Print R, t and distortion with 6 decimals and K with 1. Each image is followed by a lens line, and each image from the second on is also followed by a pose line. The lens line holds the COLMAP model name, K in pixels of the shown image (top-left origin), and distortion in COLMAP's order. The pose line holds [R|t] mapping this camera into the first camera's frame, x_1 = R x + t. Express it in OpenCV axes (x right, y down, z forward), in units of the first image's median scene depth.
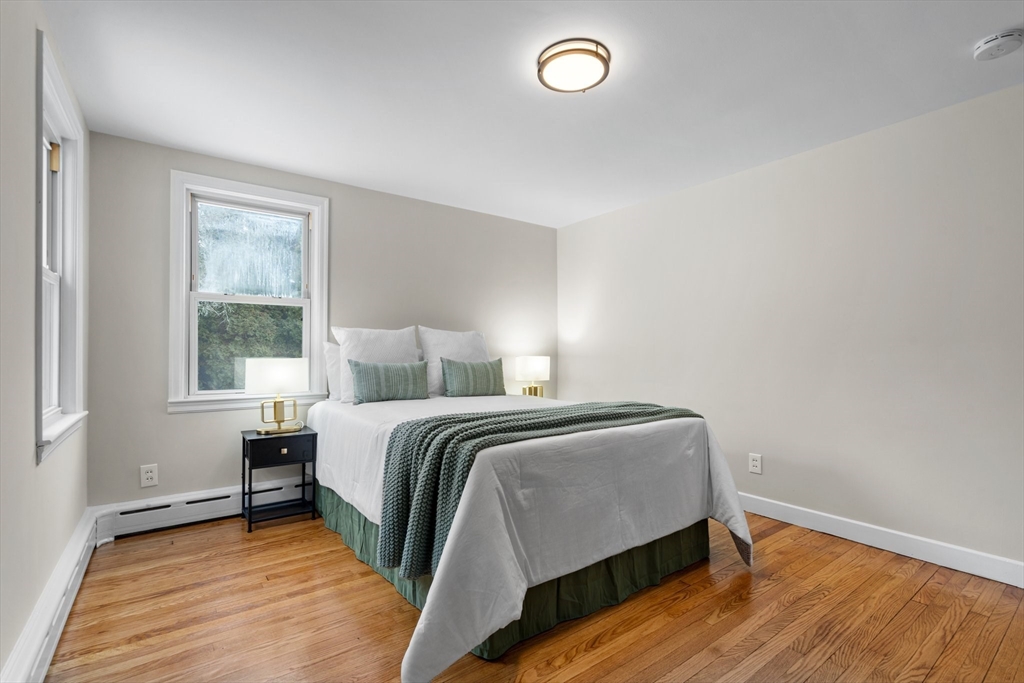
lens RADIAL K [[467.2, 0, 515.3], [0, 467.2, 348.5], [0, 0, 1]] dist [-0.002275, 0.000356]
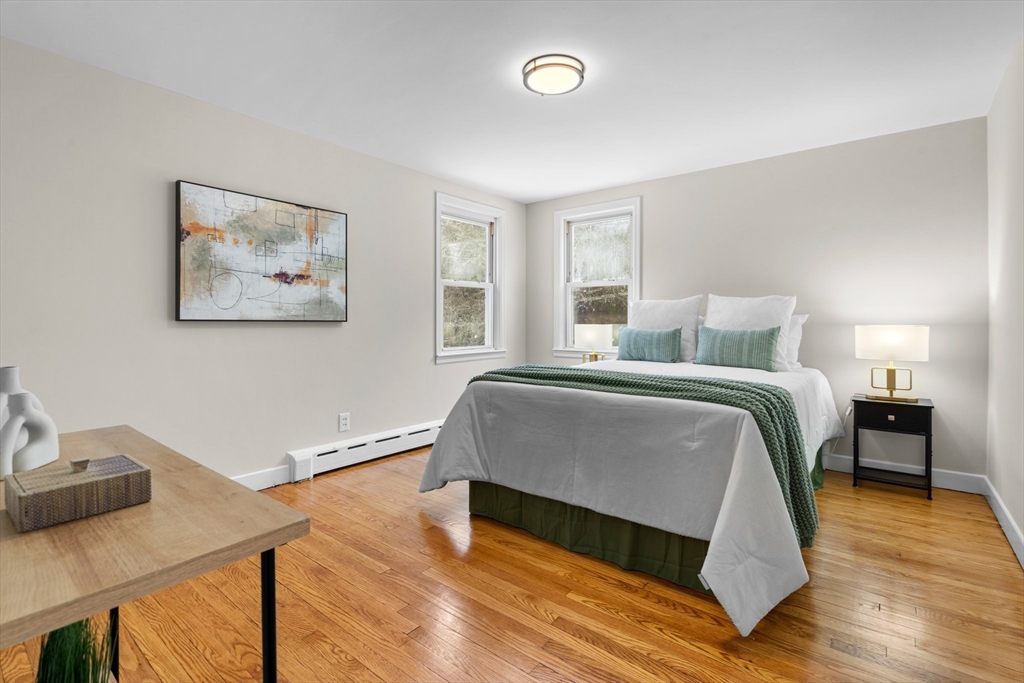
lens RADIAL K [[475.2, 0, 506.7], [0, 475.2, 320.5], [0, 0, 1]] dist [-0.004527, 0.000313]
pose [[0.249820, -0.003312, -0.968287, 0.816586], [0.006849, 0.999975, -0.001653, 0.009559], [0.968268, -0.006219, 0.249836, 0.382406]]
